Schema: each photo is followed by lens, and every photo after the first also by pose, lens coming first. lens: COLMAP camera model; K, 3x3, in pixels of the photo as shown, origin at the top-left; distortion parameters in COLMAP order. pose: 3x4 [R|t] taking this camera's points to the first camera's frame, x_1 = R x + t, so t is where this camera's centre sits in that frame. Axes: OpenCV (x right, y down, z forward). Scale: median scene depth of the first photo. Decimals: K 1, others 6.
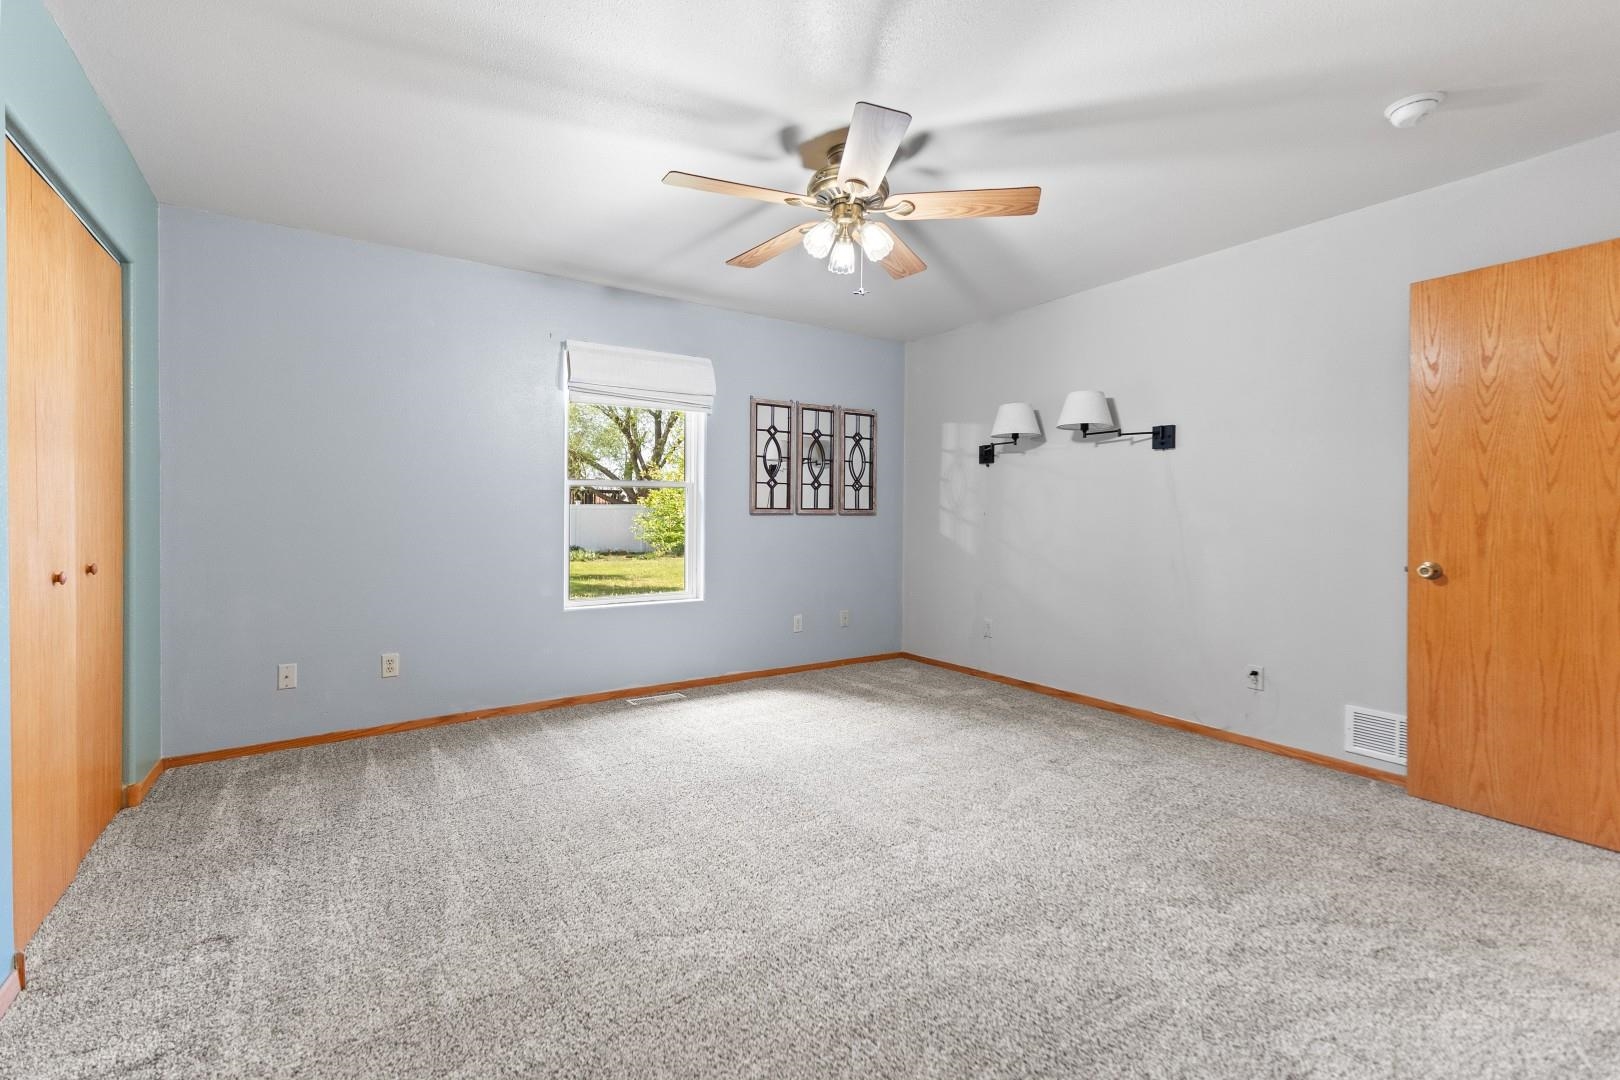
lens RADIAL K [[685.9, 0, 804.6], [0, 685.9, 513.9], [0, 0, 1]] dist [0.000599, 0.000071]
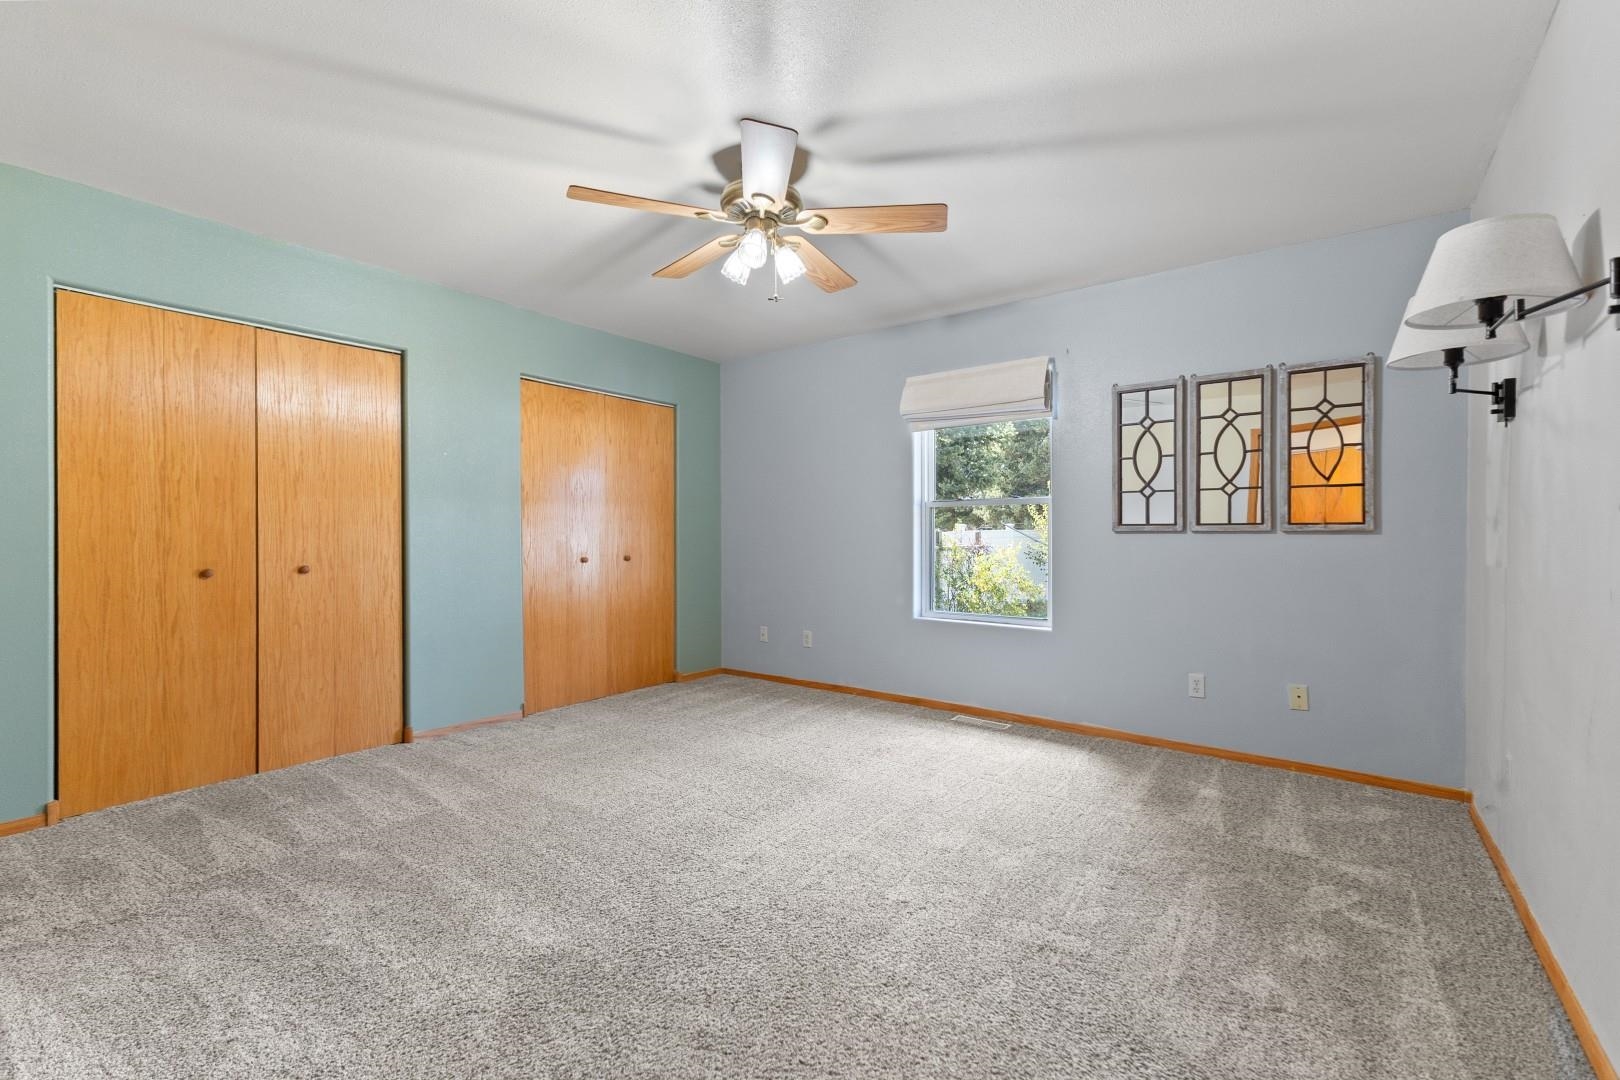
lens RADIAL K [[686.4, 0, 808.4], [0, 686.4, 538.3], [0, 0, 1]] dist [0.004270, 0.000117]
pose [[0.328508, 0.004479, -0.944490, 0.557005], [0.002253, 0.999982, 0.005526, 0.002041], [0.944498, -0.003944, 0.328492, 0.397760]]
